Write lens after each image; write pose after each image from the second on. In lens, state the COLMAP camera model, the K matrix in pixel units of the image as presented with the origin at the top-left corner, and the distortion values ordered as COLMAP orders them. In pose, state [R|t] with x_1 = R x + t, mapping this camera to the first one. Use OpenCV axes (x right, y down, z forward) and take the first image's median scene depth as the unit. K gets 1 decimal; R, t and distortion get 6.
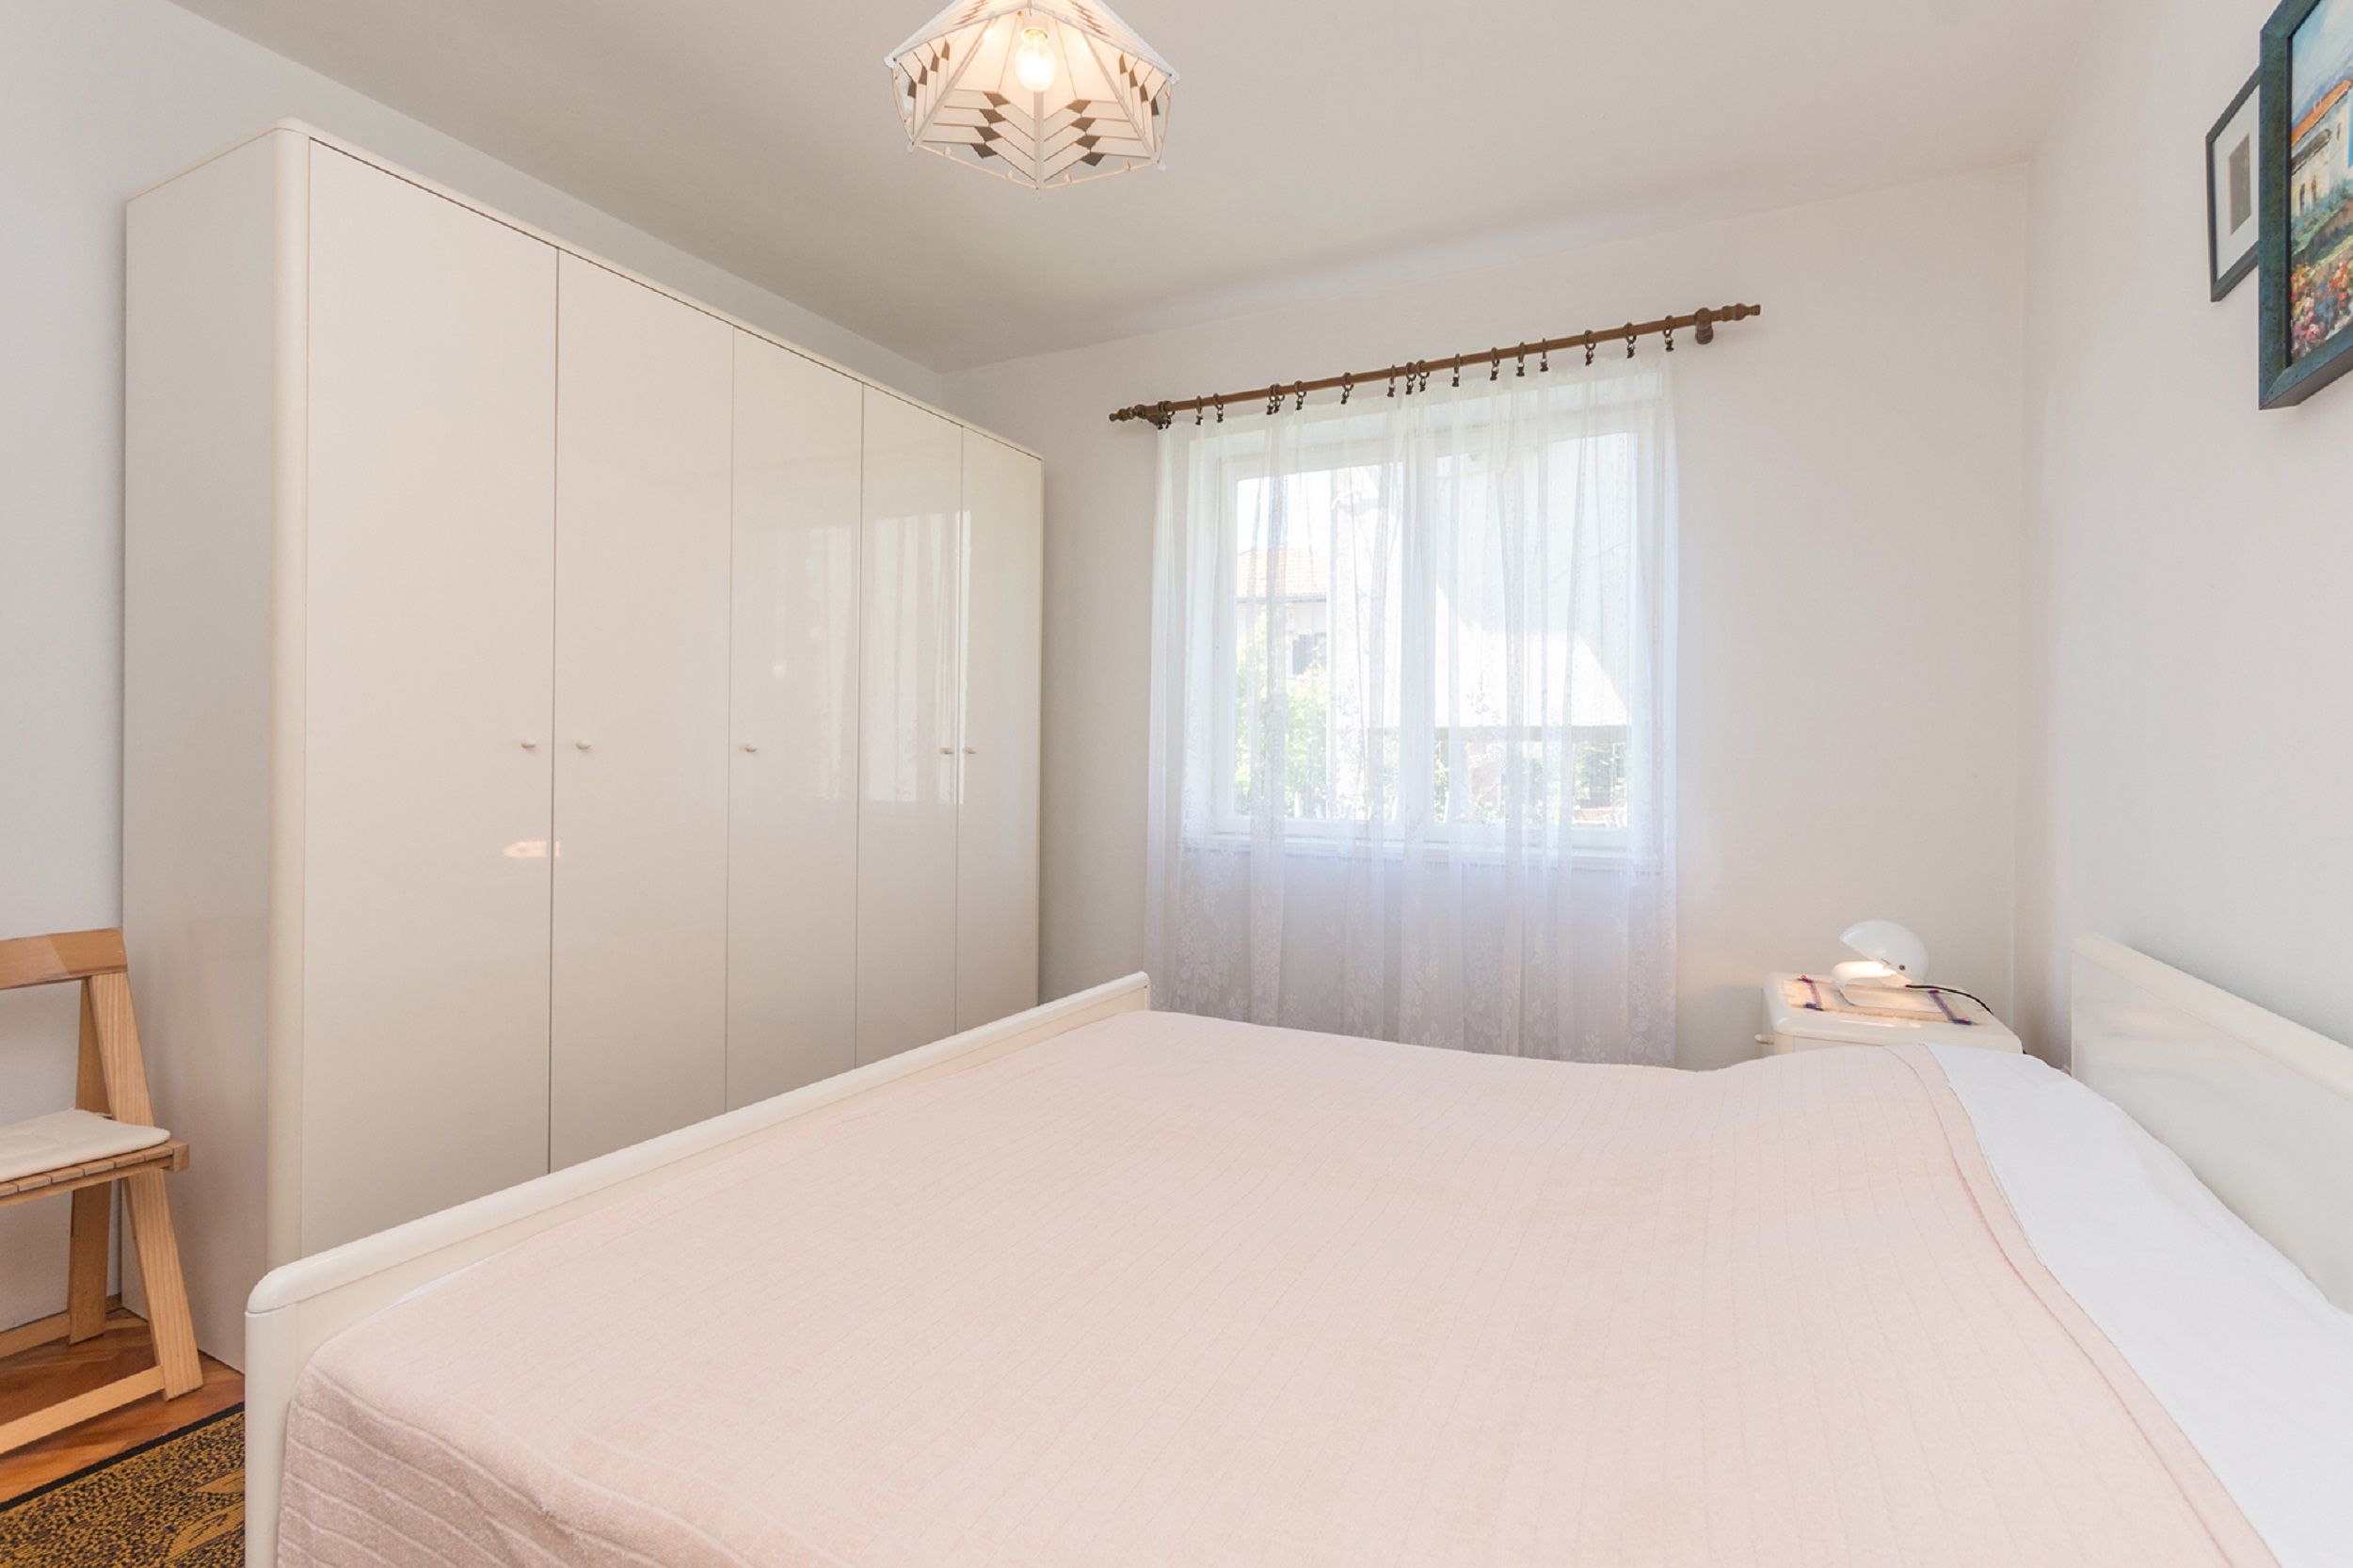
lens RADIAL K [[1072.3, 0, 1185.6], [0, 1072.3, 762.4], [0, 0, 1]] dist [0.011999, 0.000244]
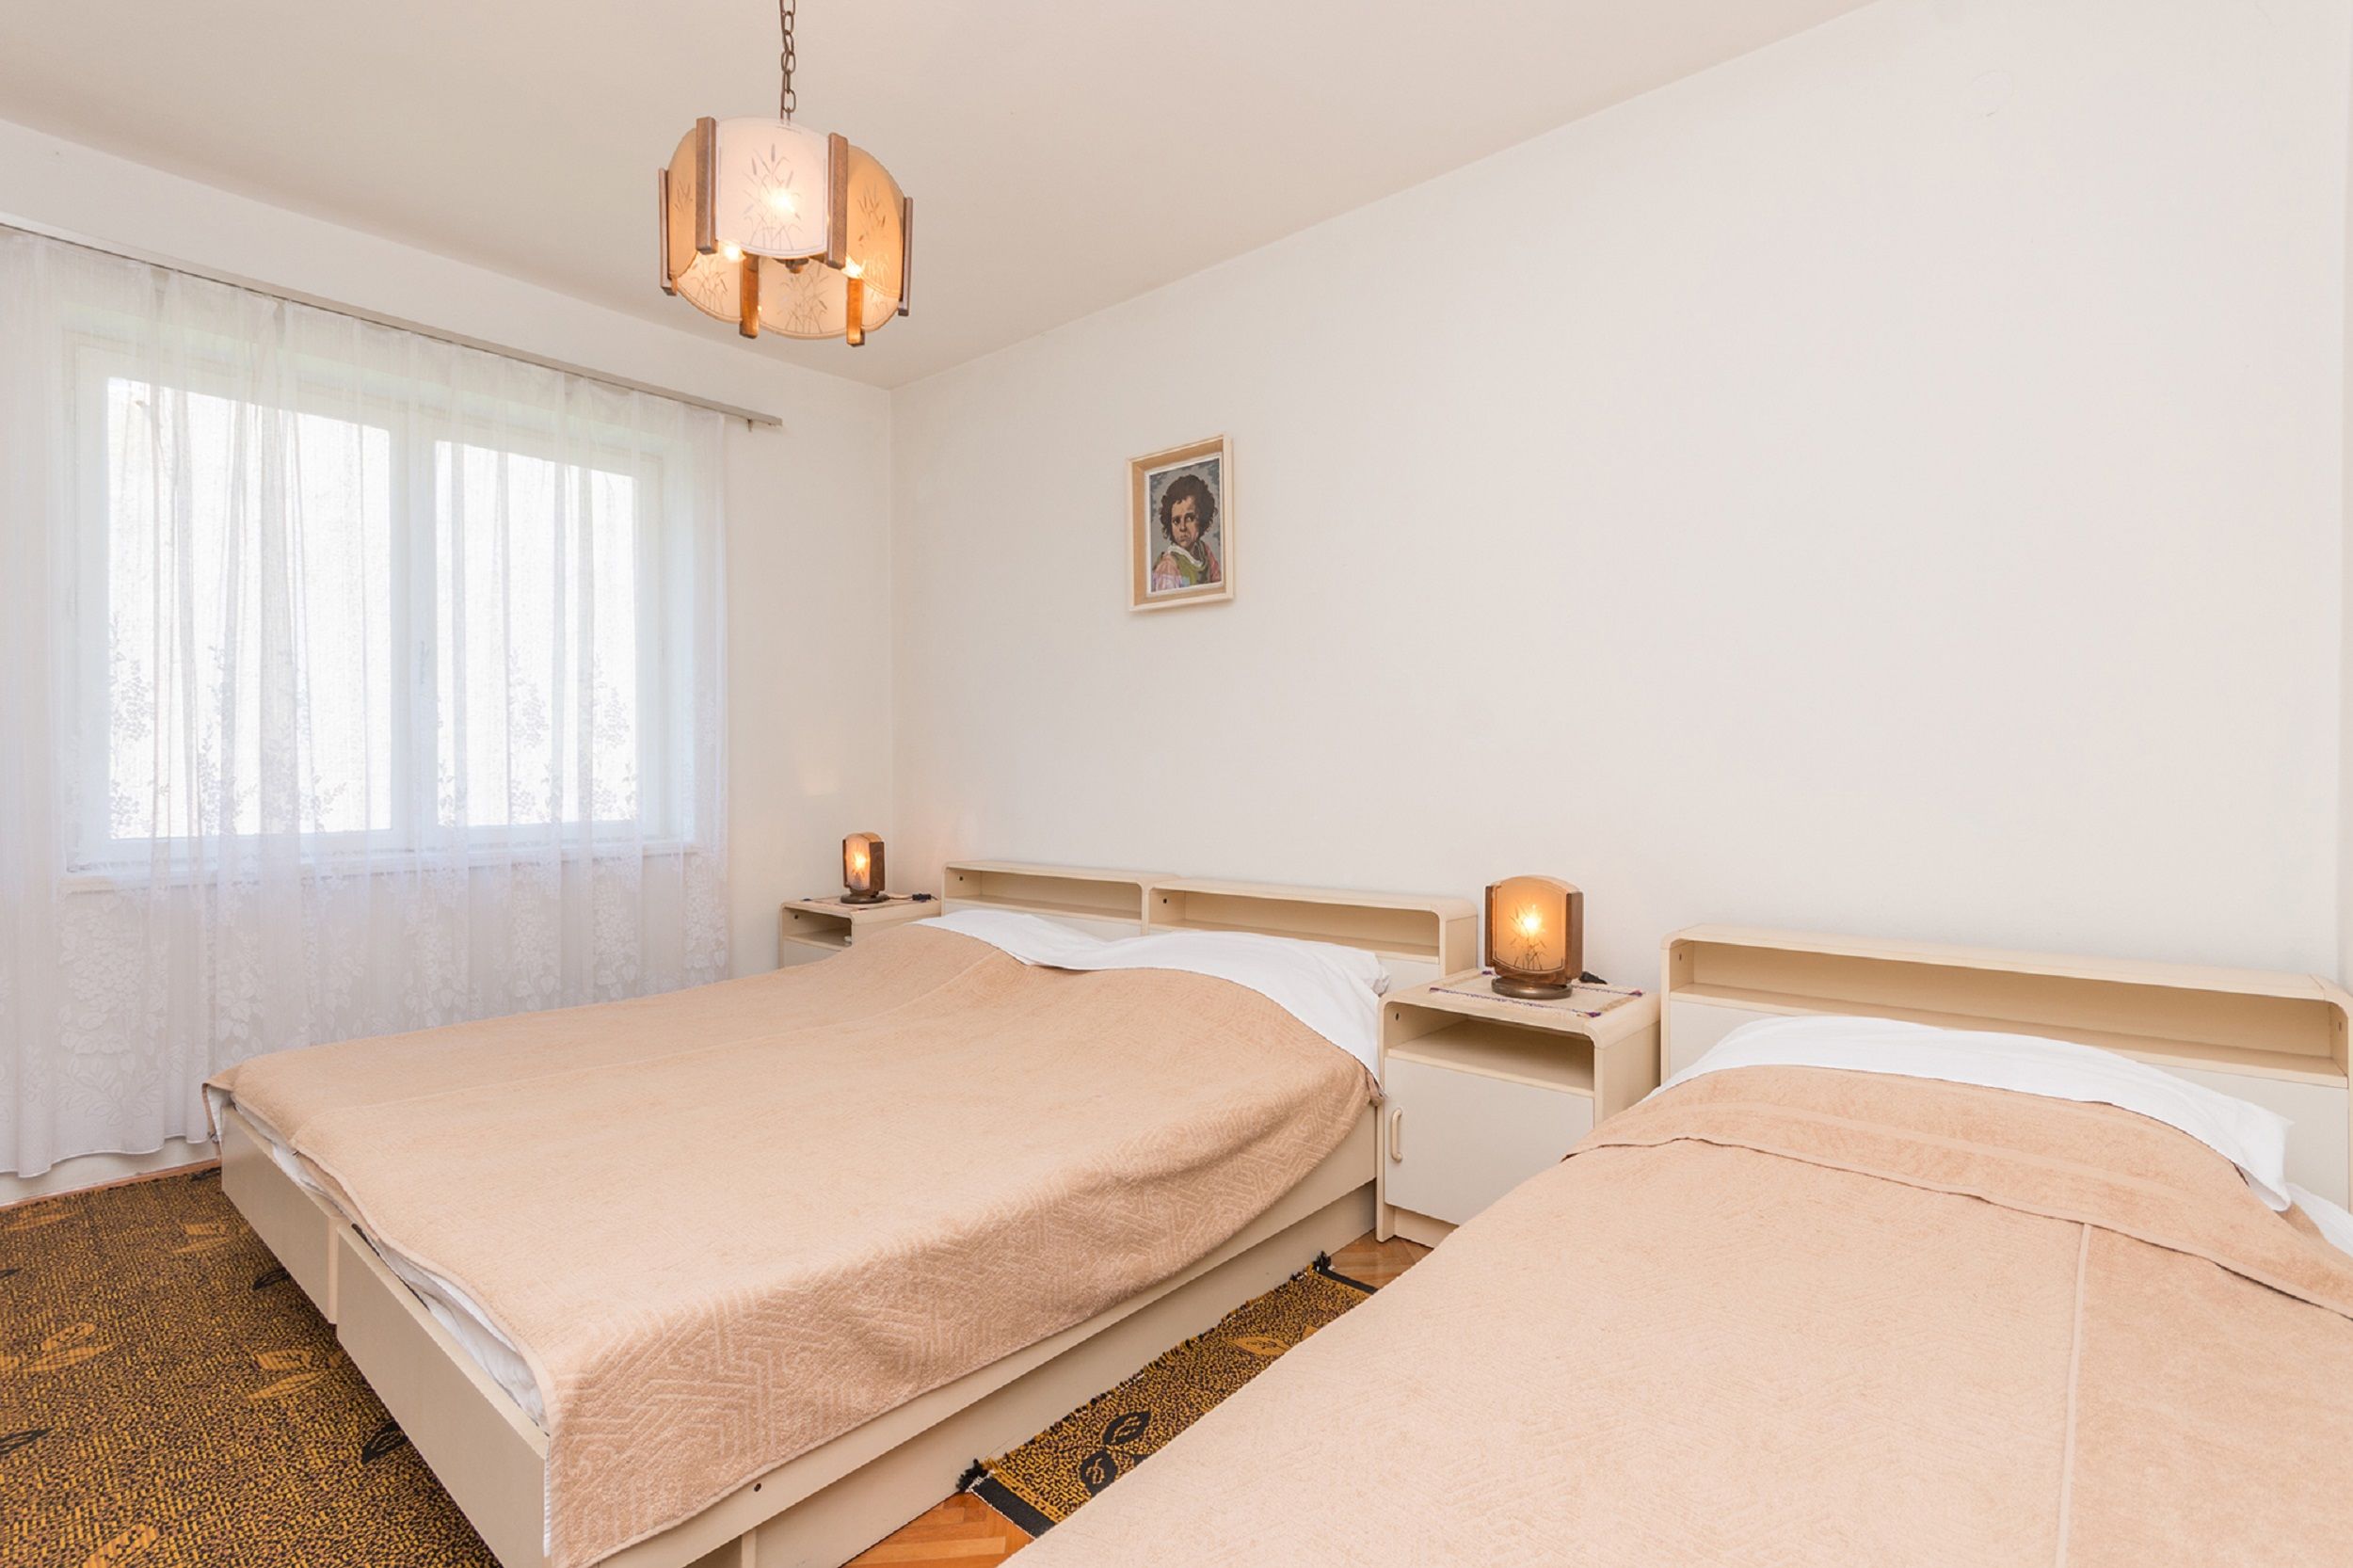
lens RADIAL K [[1072.3, 0, 1185.6], [0, 1072.3, 762.4], [0, 0, 1]] dist [0.011999, 0.000244]
pose [[0.259102, -0.003212, 0.965845, -0.479044], [0.005993, 0.999981, 0.001717, 0.004471], [-0.965831, 0.005343, 0.259116, 0.116438]]
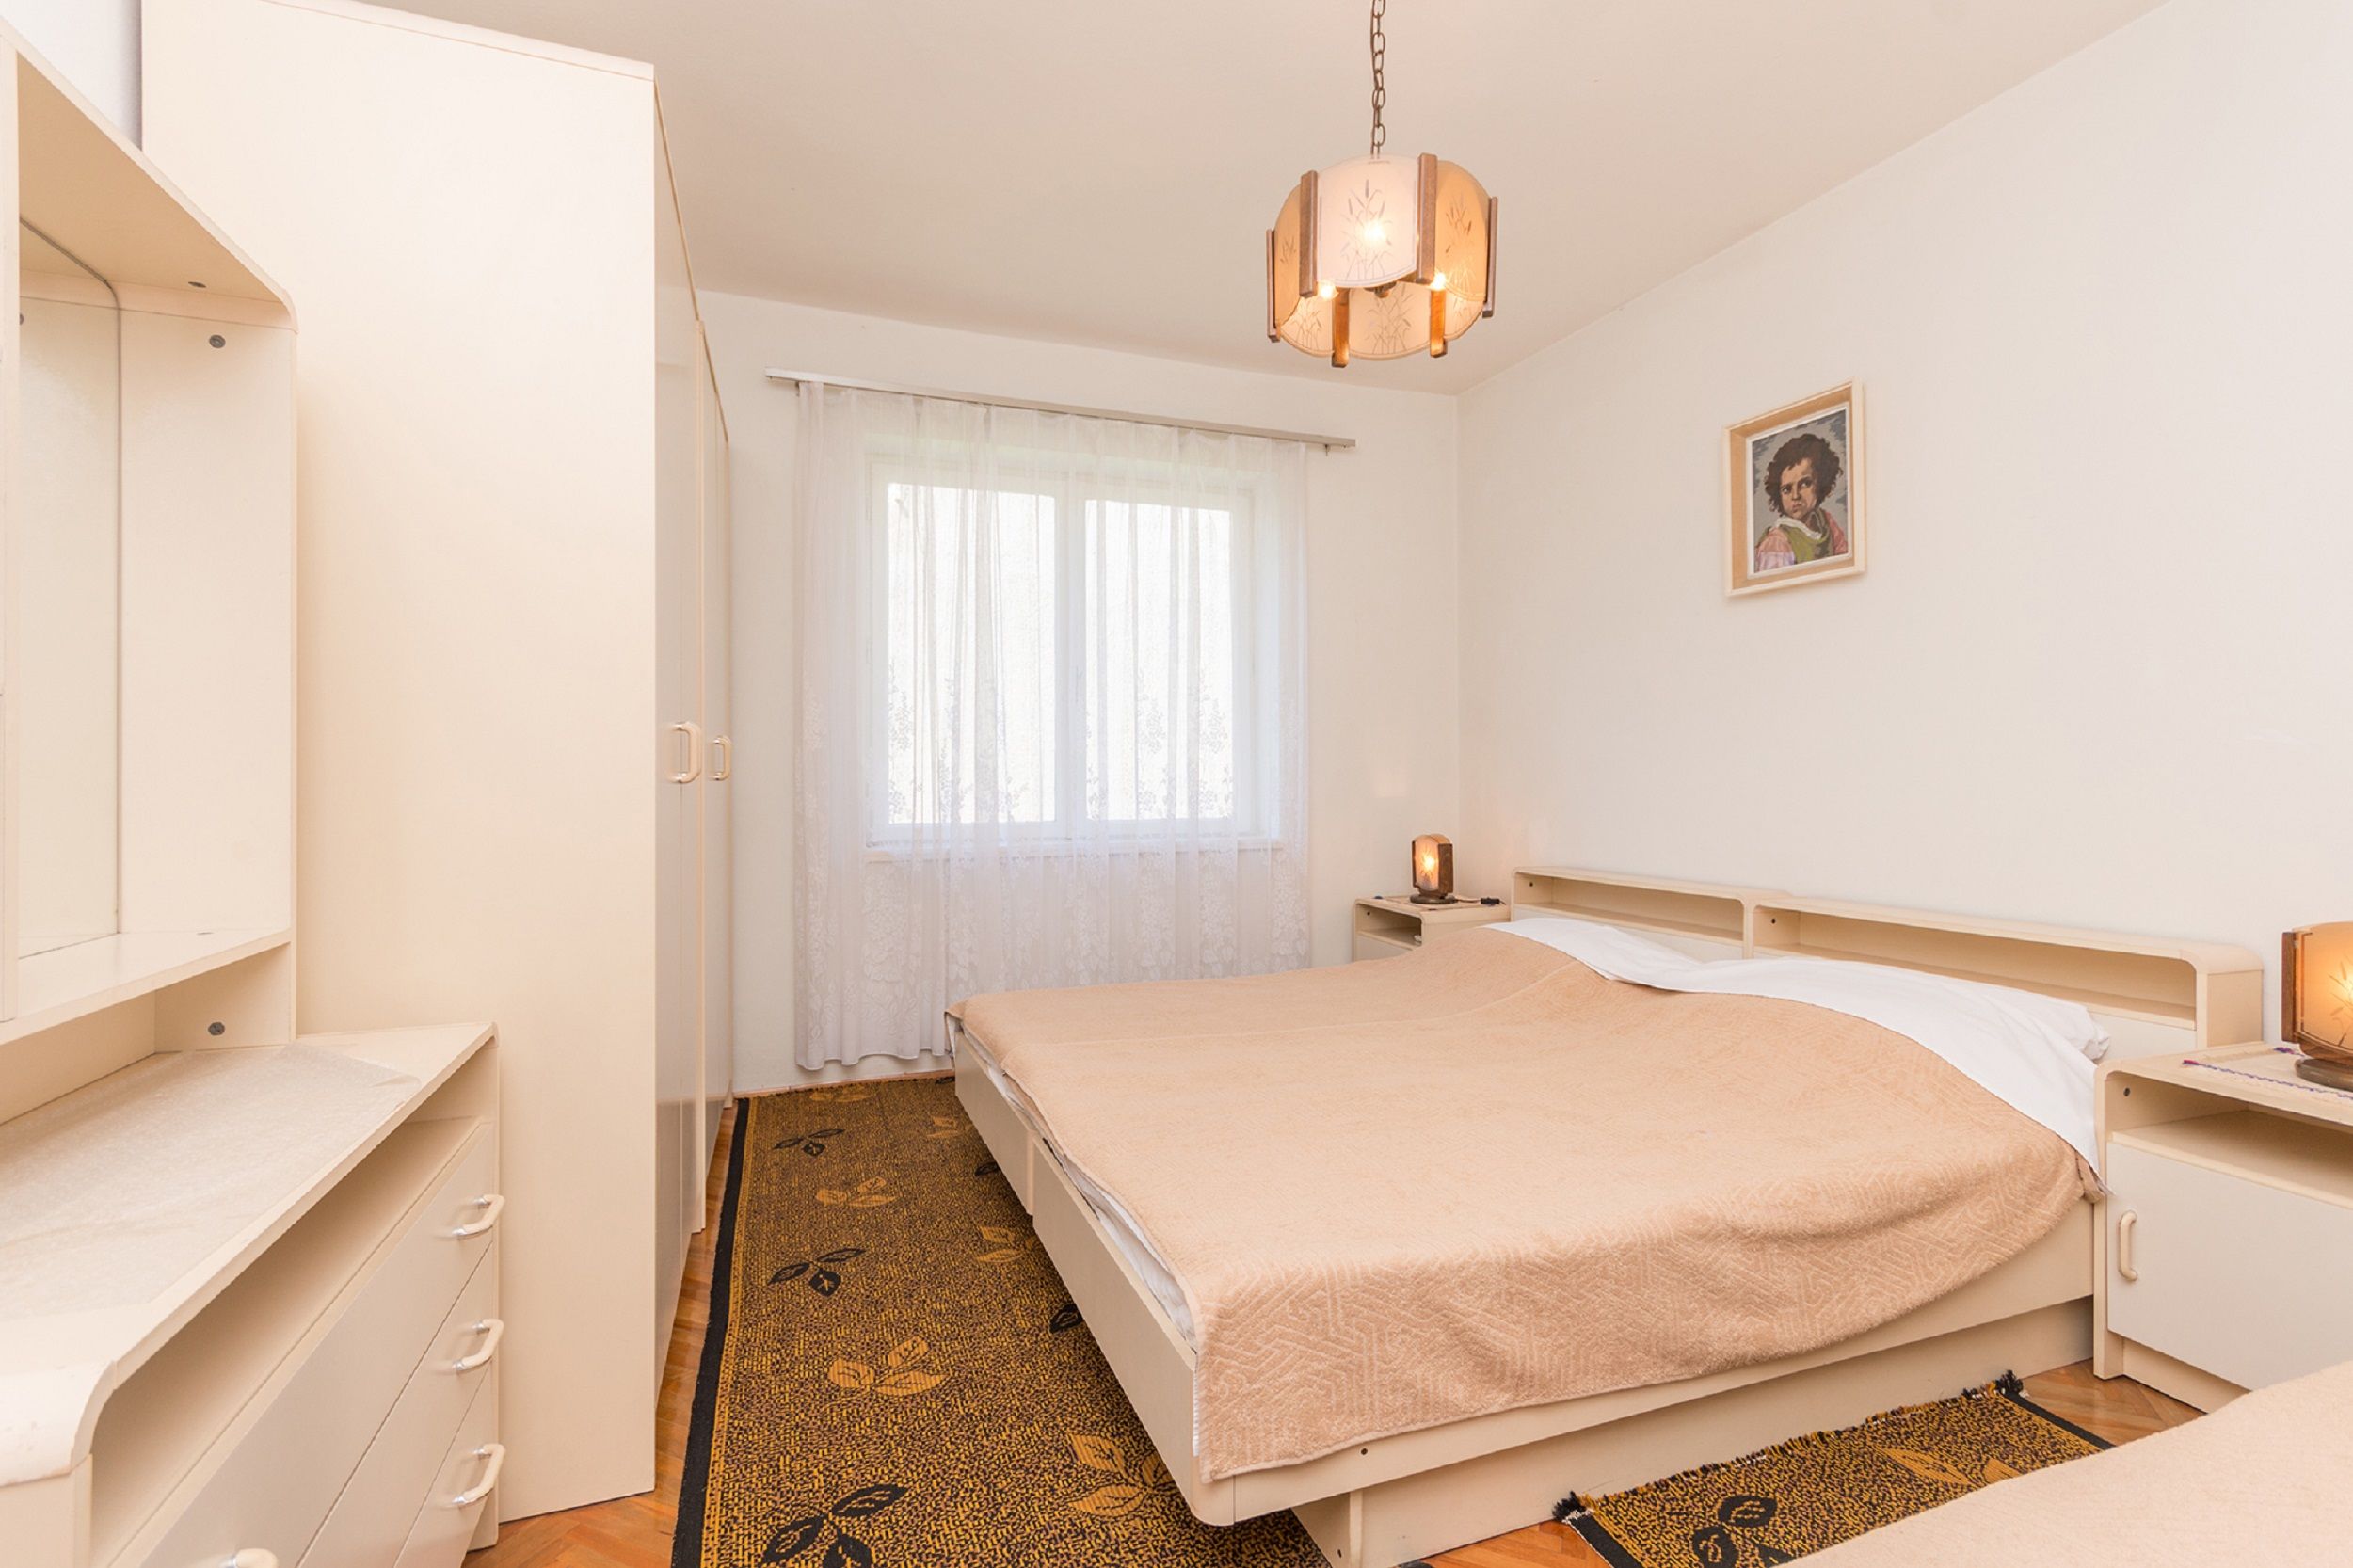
lens RADIAL K [[1072.3, 0, 1185.6], [0, 1072.3, 762.4], [0, 0, 1]] dist [0.011999, 0.000244]
pose [[0.684157, -0.002006, 0.729332, -0.495321], [0.008481, 0.999950, -0.005206, 0.004783], [-0.729285, 0.009747, 0.684140, 0.144519]]
